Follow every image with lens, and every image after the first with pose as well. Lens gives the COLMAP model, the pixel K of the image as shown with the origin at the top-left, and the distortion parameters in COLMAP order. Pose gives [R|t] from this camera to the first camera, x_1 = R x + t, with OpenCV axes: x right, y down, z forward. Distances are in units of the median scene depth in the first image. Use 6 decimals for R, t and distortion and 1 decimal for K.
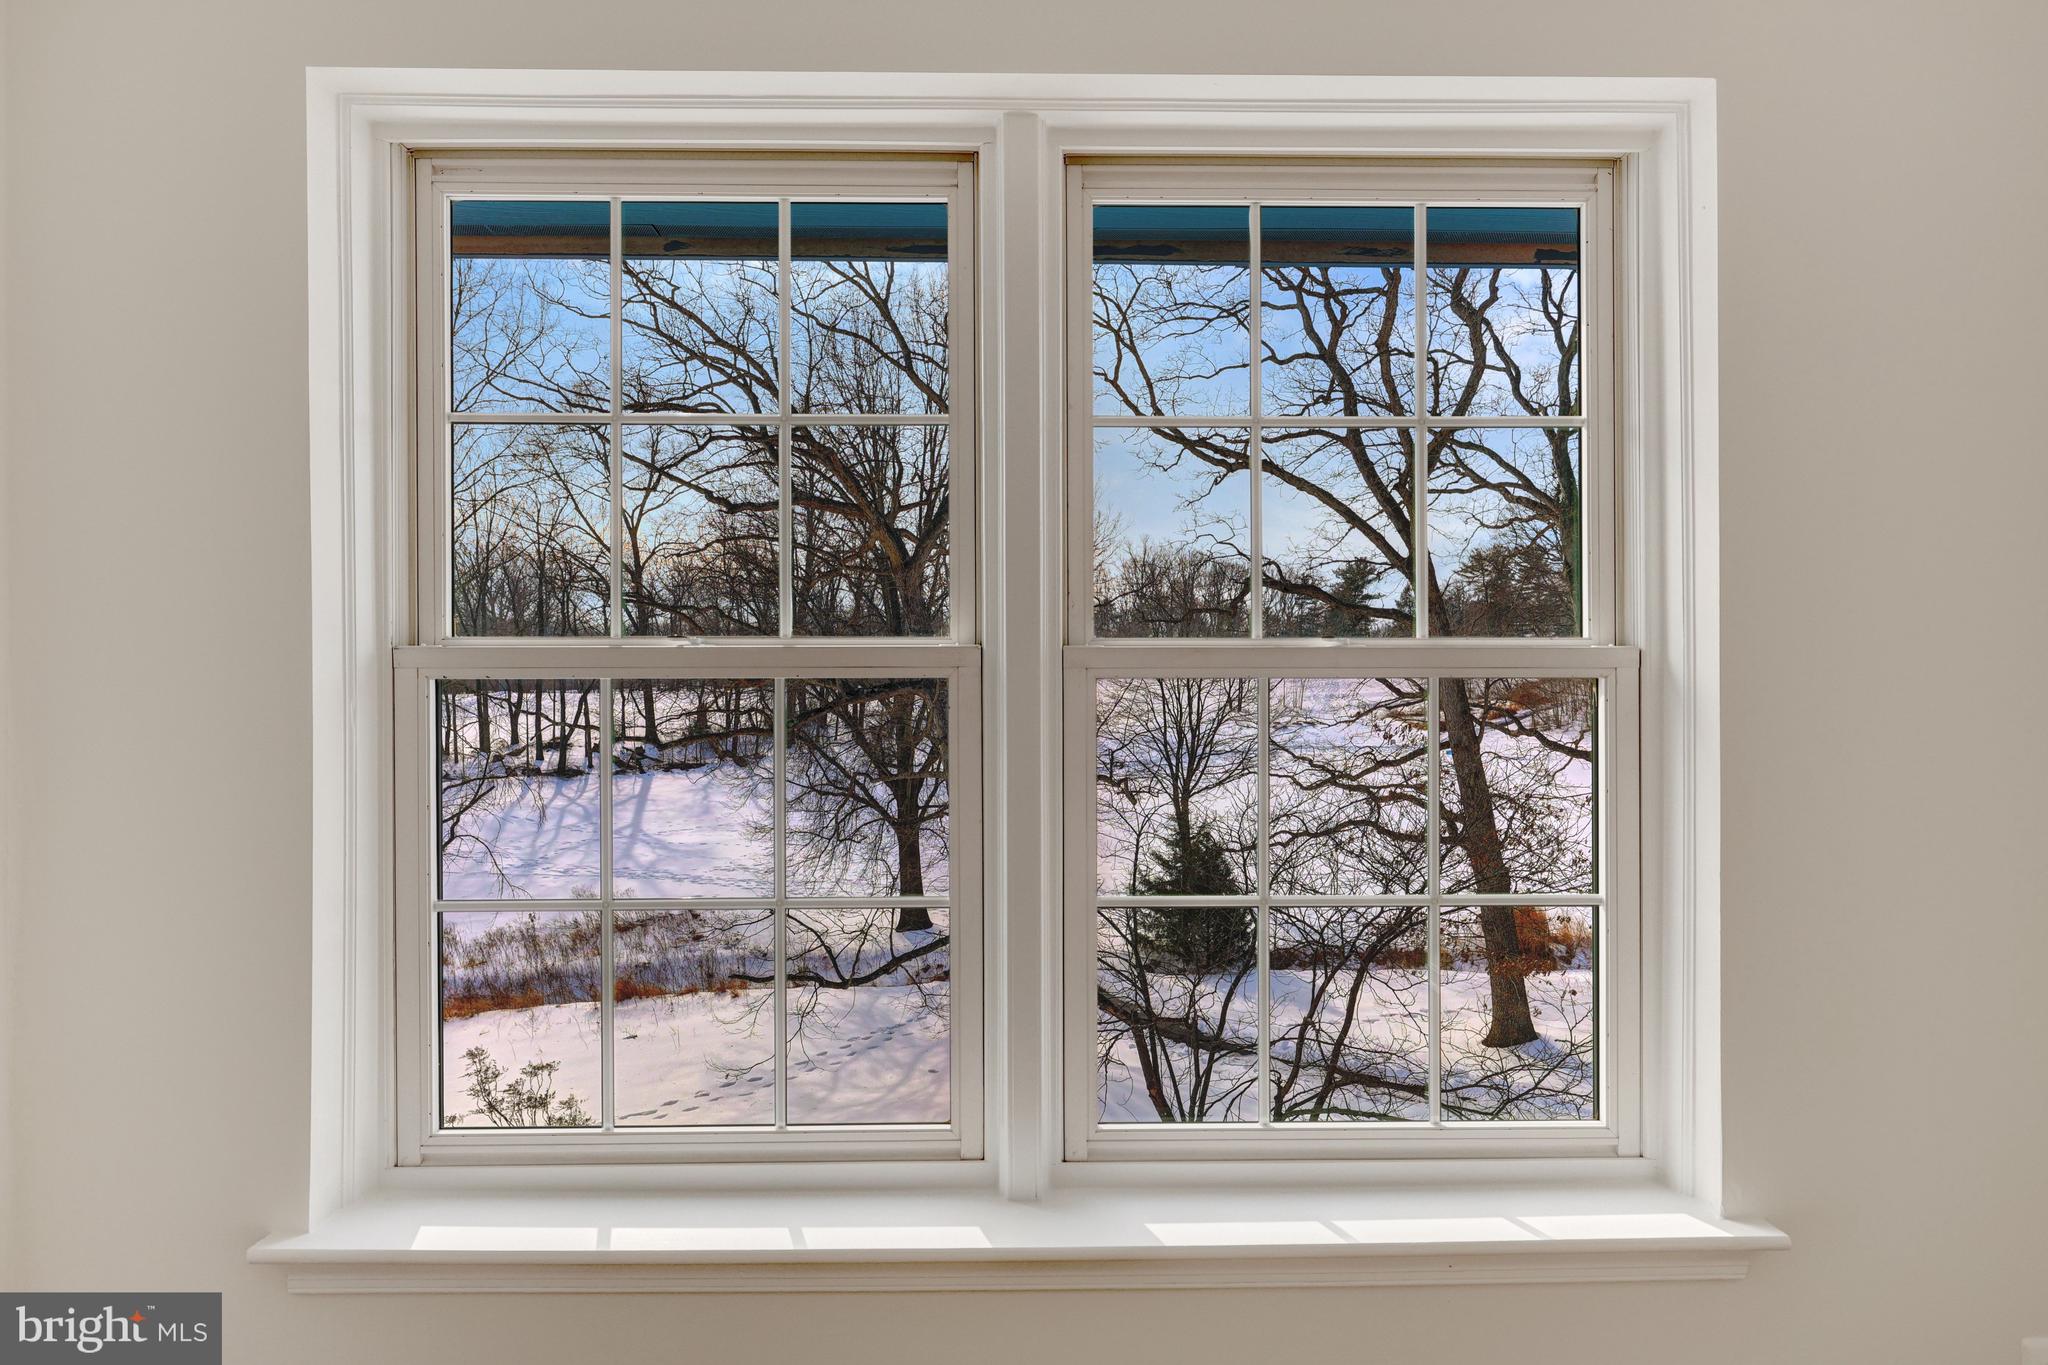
lens RADIAL K [[1030.1, 0, 1007.7], [0, 1030.1, 668.9], [0, 0, 1]] dist [0.004796, 0.000771]
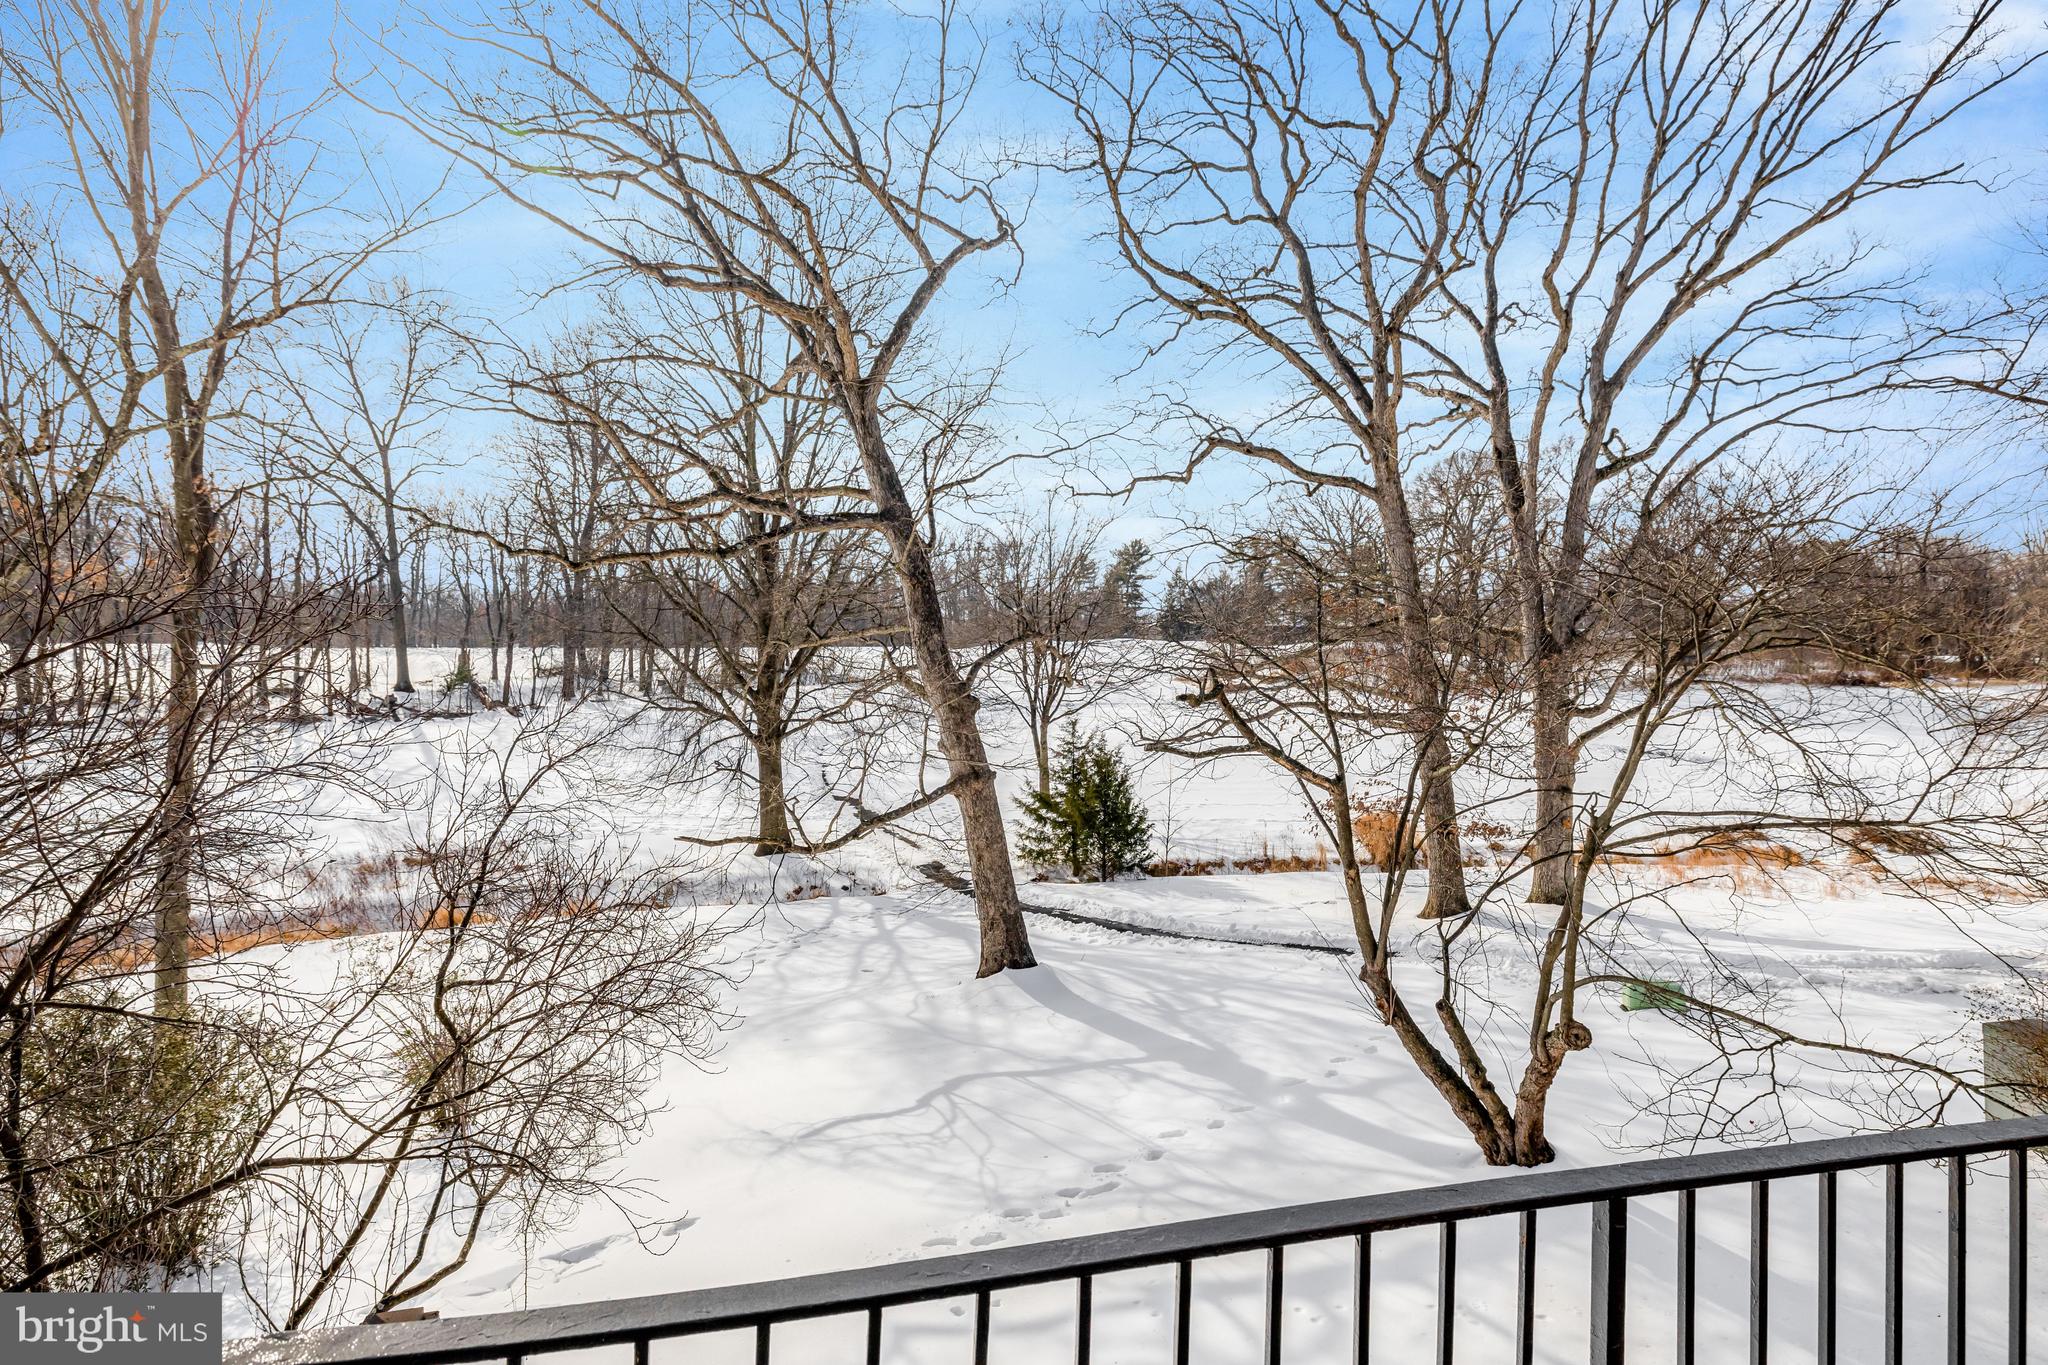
lens RADIAL K [[1030.1, 0, 1012.3], [0, 1030.1, 666.1], [0, 0, 1]] dist [0.004796, 0.000771]
pose [[0.975561, 0.017252, 0.219052, -0.087617], [-0.021695, 0.999605, 0.017891, 0.064183], [-0.218657, -0.022206, 0.975549, 0.068159]]
